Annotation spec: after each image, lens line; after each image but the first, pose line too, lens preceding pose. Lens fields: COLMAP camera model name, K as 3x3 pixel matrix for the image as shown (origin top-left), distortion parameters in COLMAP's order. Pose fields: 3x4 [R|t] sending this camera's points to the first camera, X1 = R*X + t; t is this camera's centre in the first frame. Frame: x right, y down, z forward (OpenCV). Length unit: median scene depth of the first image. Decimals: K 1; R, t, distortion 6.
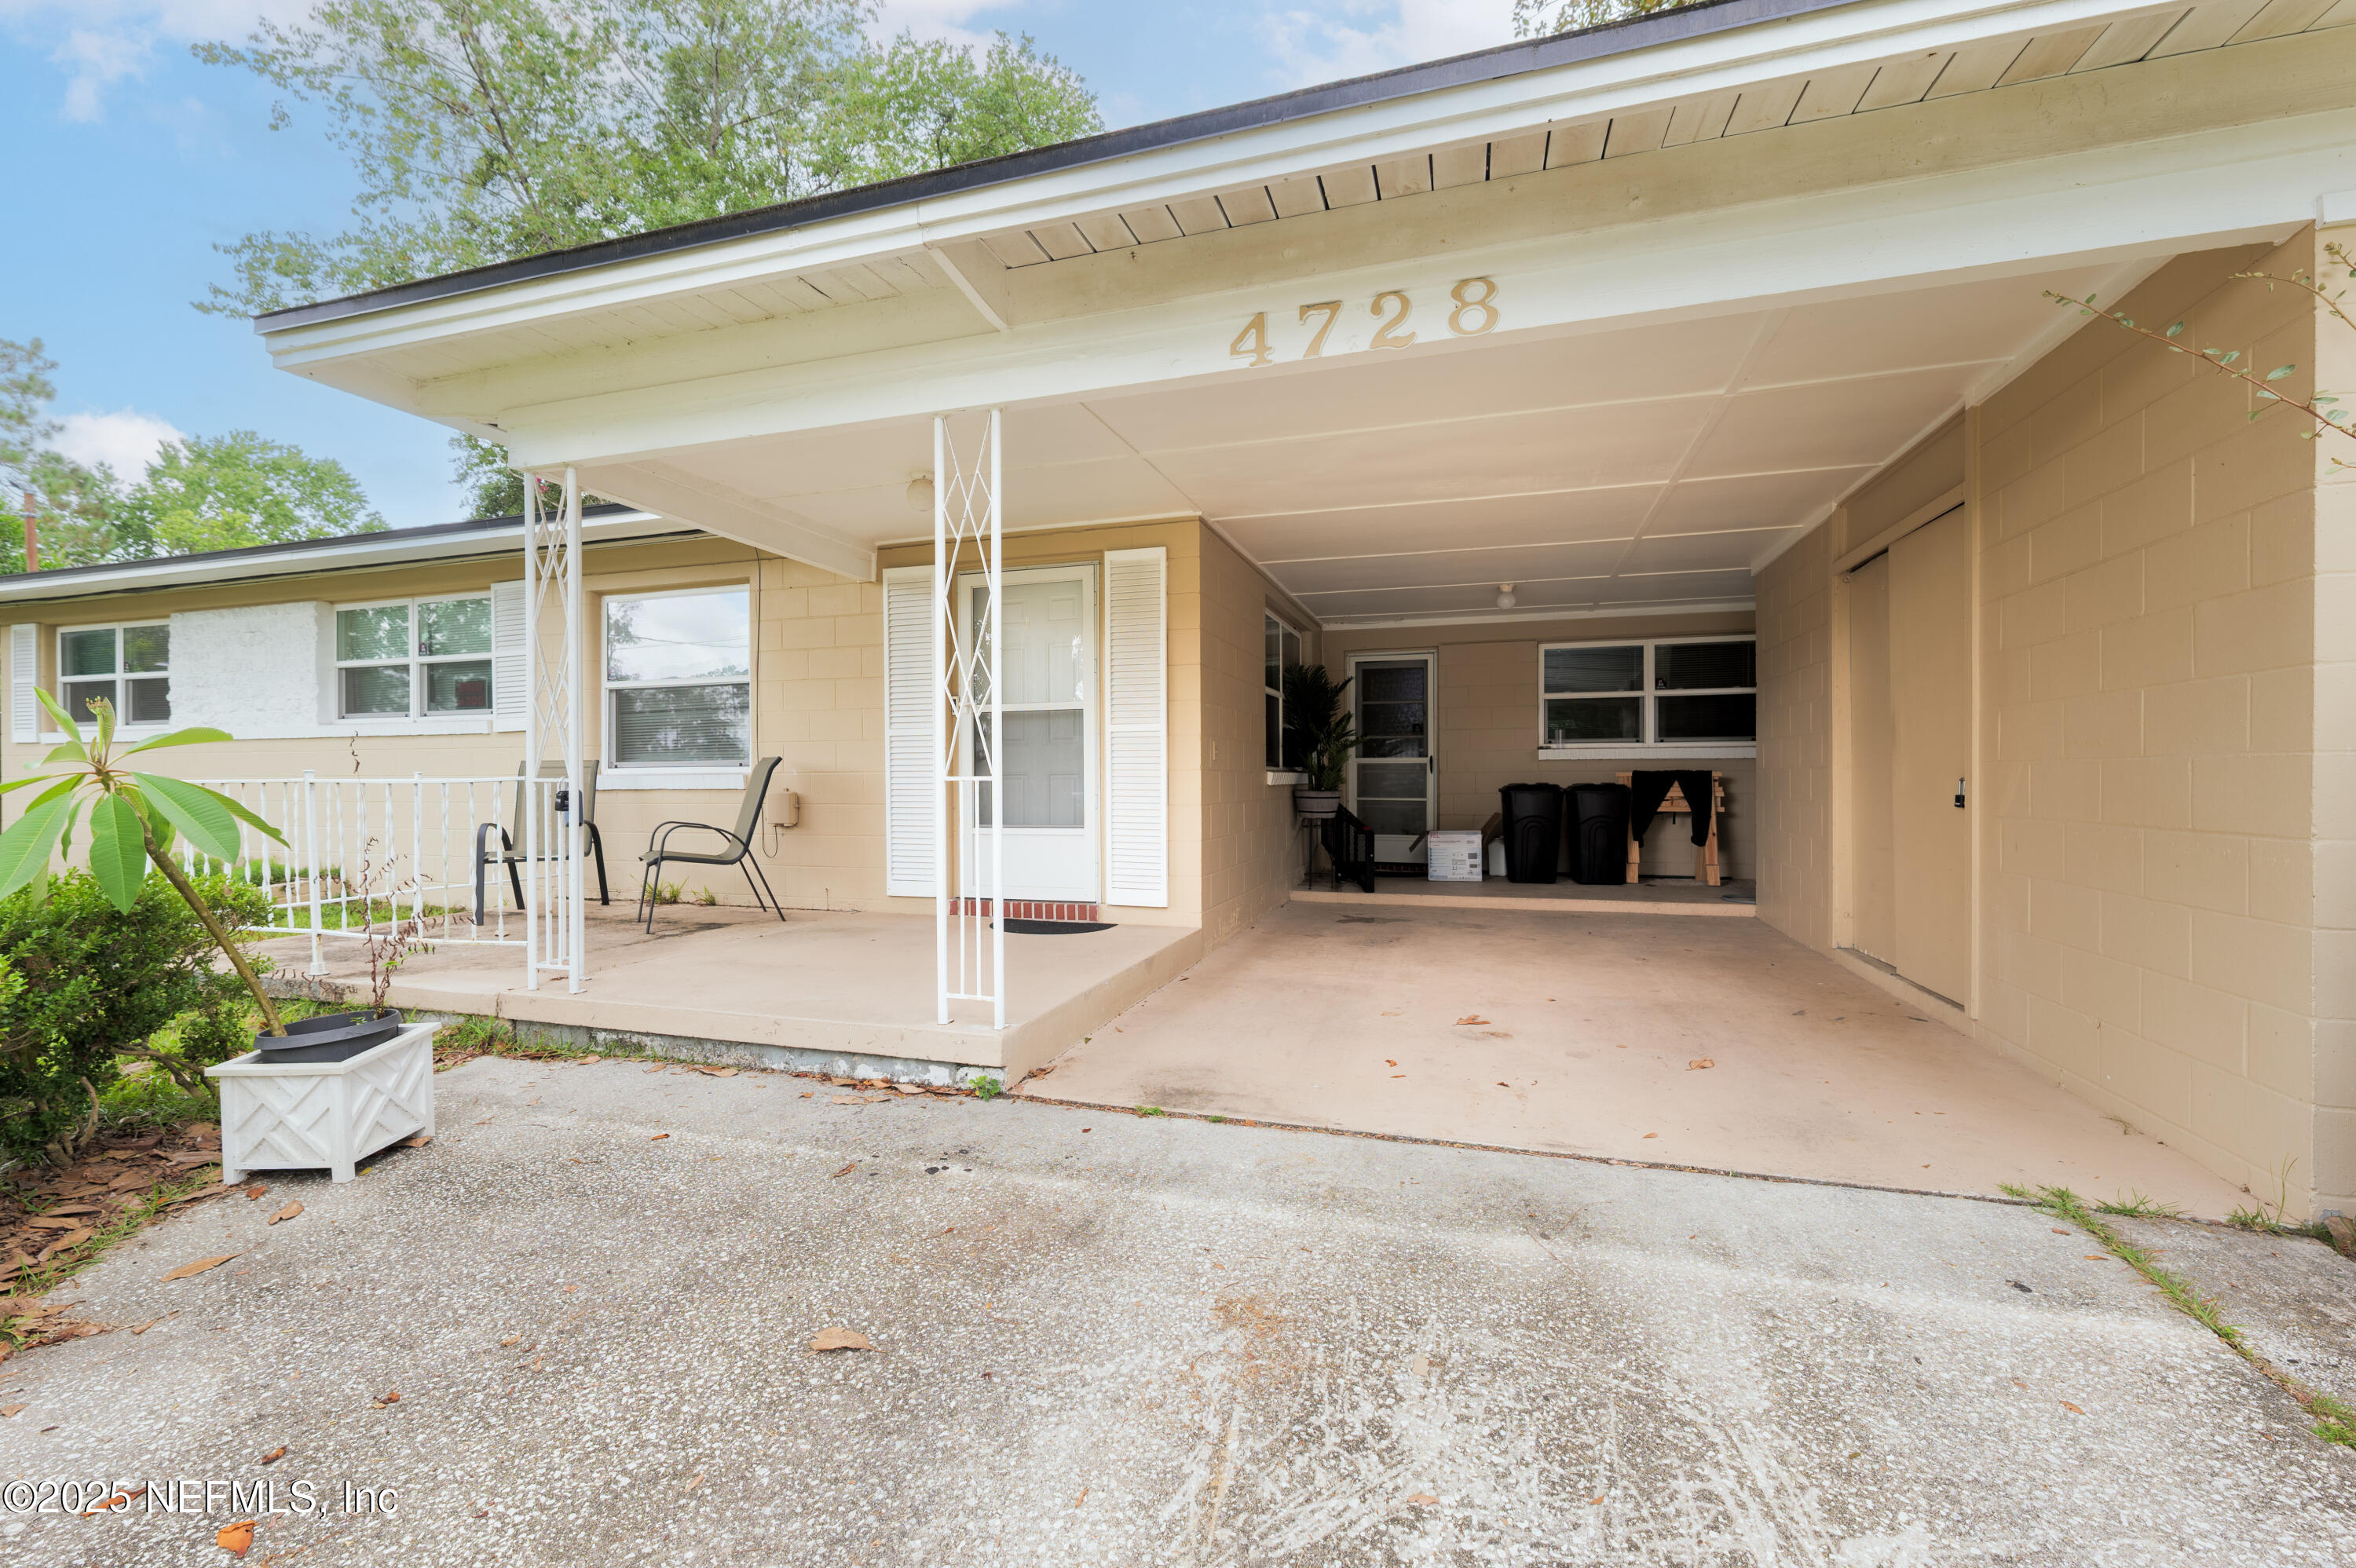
lens RADIAL K [[967.5, 0, 1163.3], [0, 967.5, 767.8], [0, 0, 1]] dist [0.001379, -0.000317]
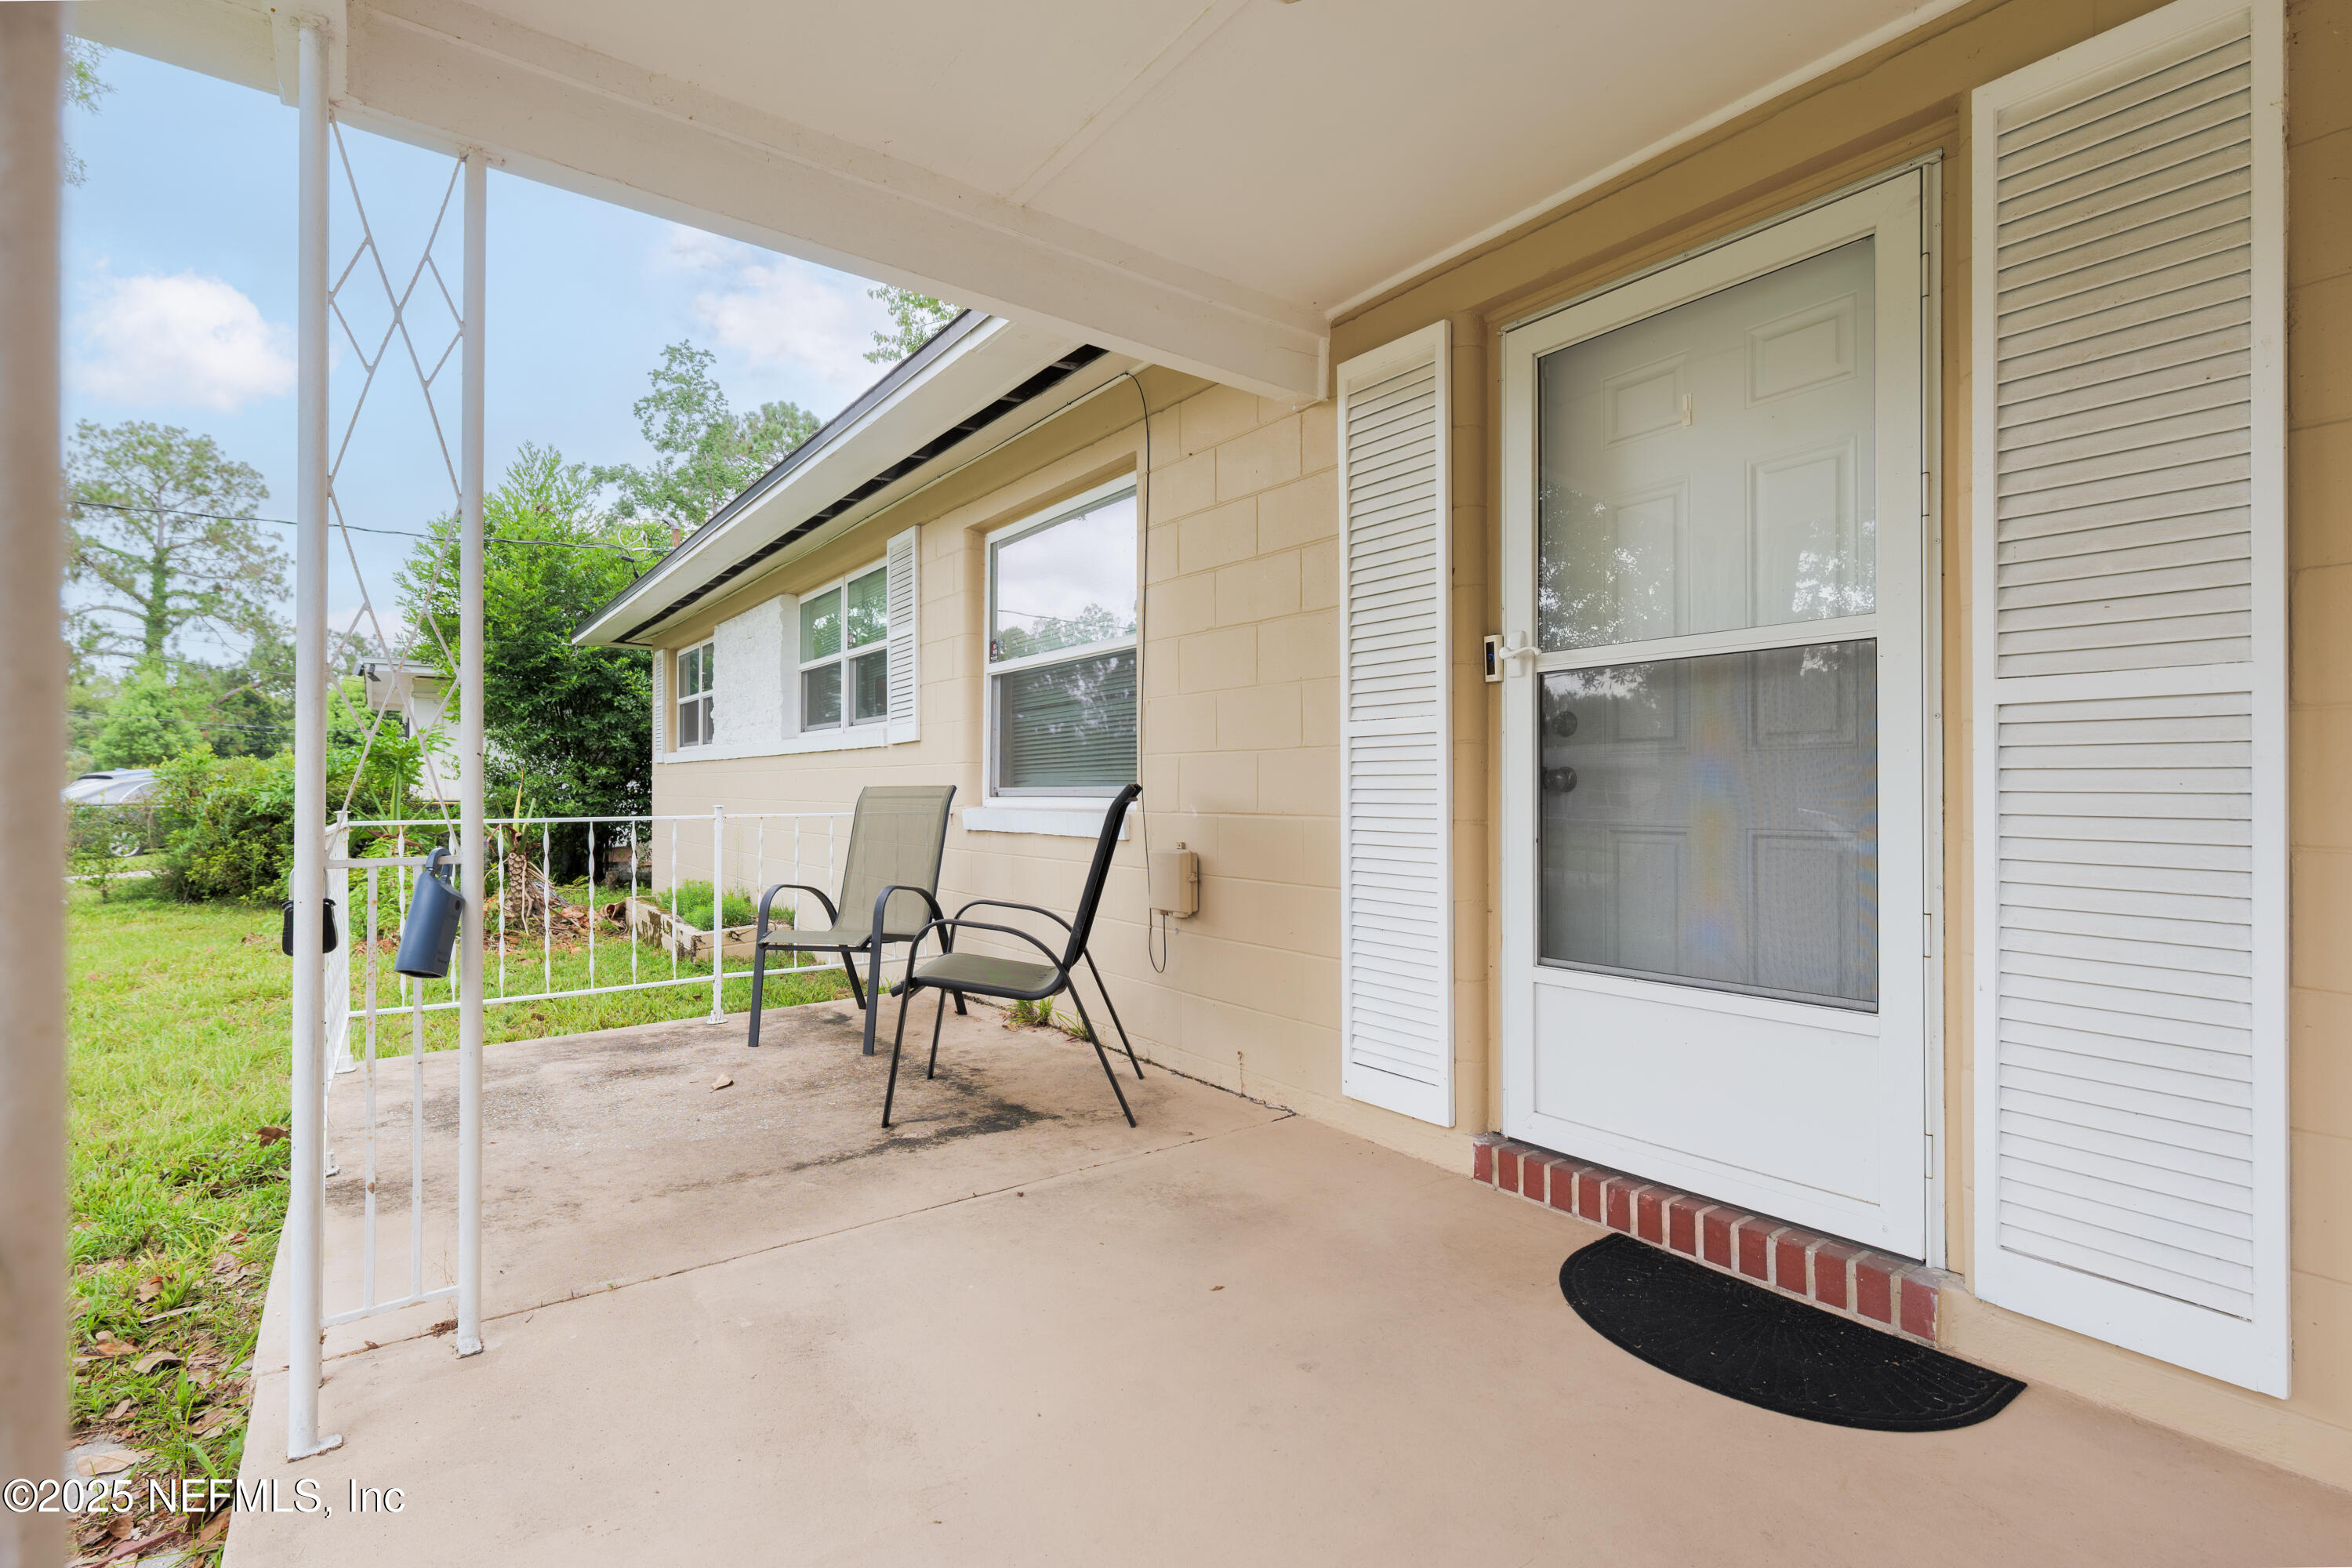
lens RADIAL K [[1063.2, 0, 1178.1], [0, 1063.2, 781.2], [0, 0, 1]] dist [0.002208, 0.000358]
pose [[0.818254, 0.001700, -0.574854, -0.050979], [0.000946, 0.999990, 0.004304, -0.011465], [0.574856, -0.004066, 0.818244, 0.428206]]
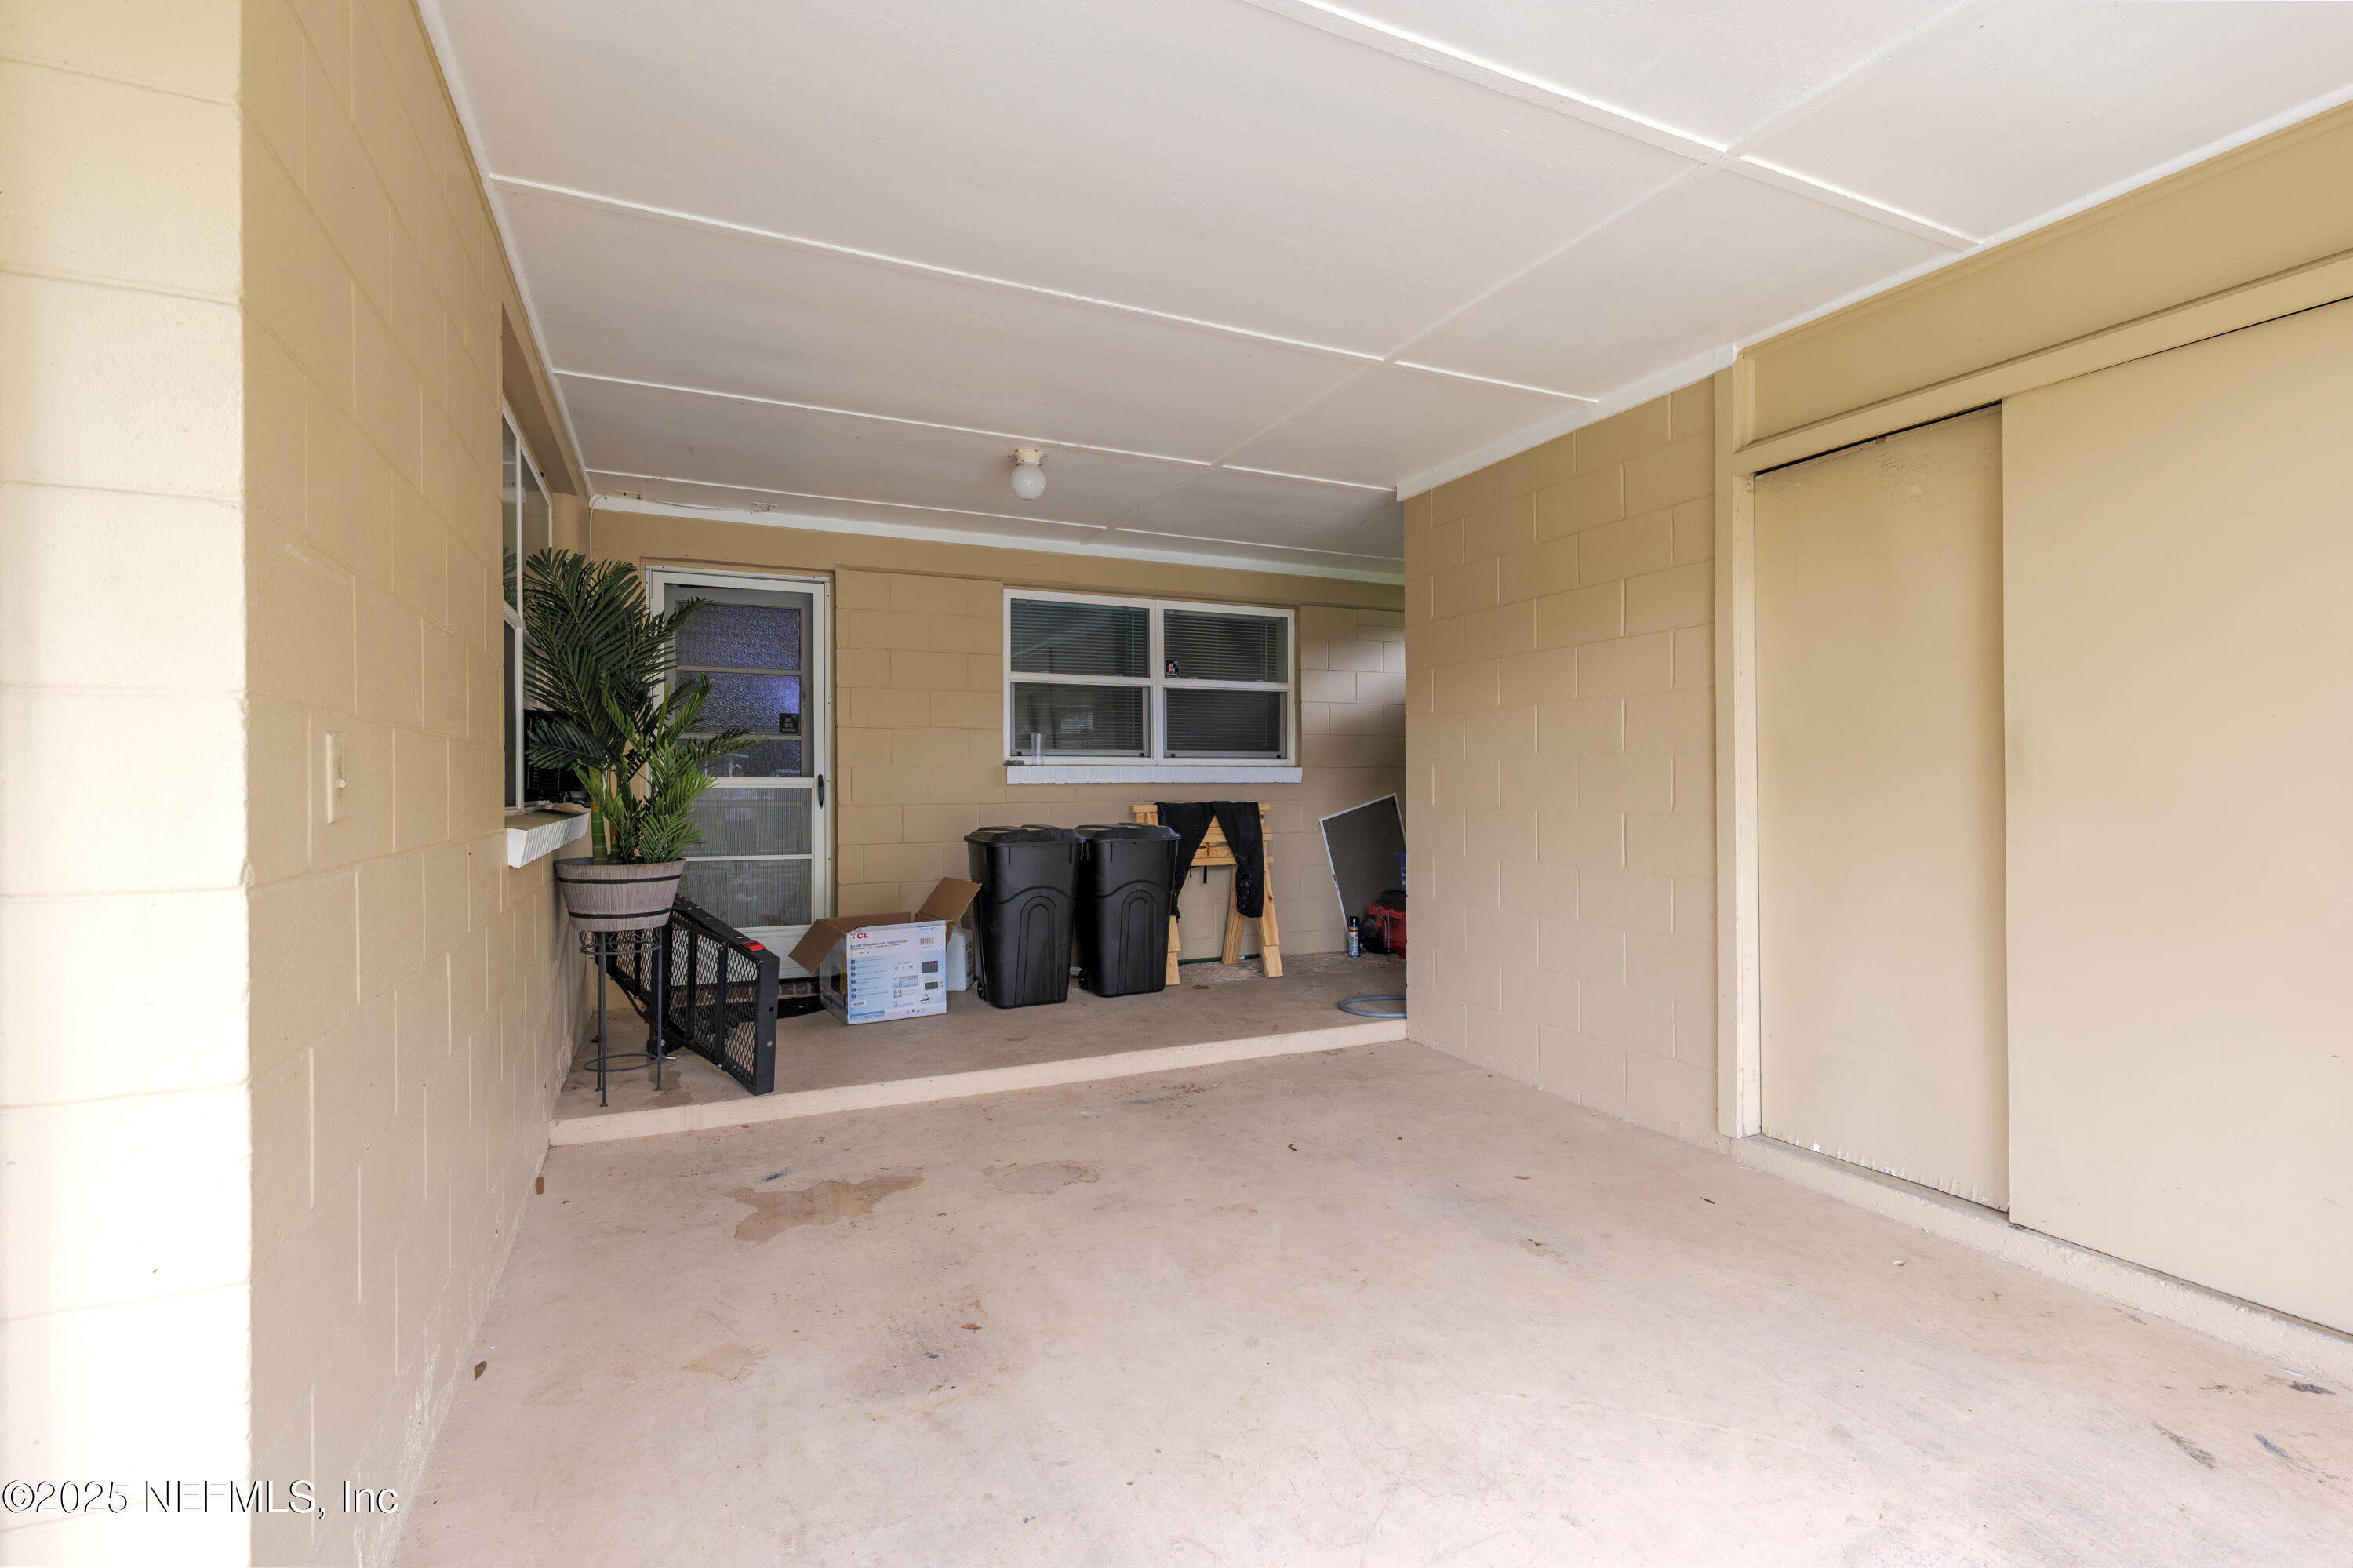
lens RADIAL K [[1063.7, 0, 1172.9], [0, 1063.7, 783.6], [0, 0, 1]] dist [0.002208, 0.000358]
pose [[0.729504, -0.001136, 0.683975, 0.019937], [-0.004675, 0.999967, 0.006647, -0.014699], [-0.683960, -0.008047, 0.729475, 0.513847]]
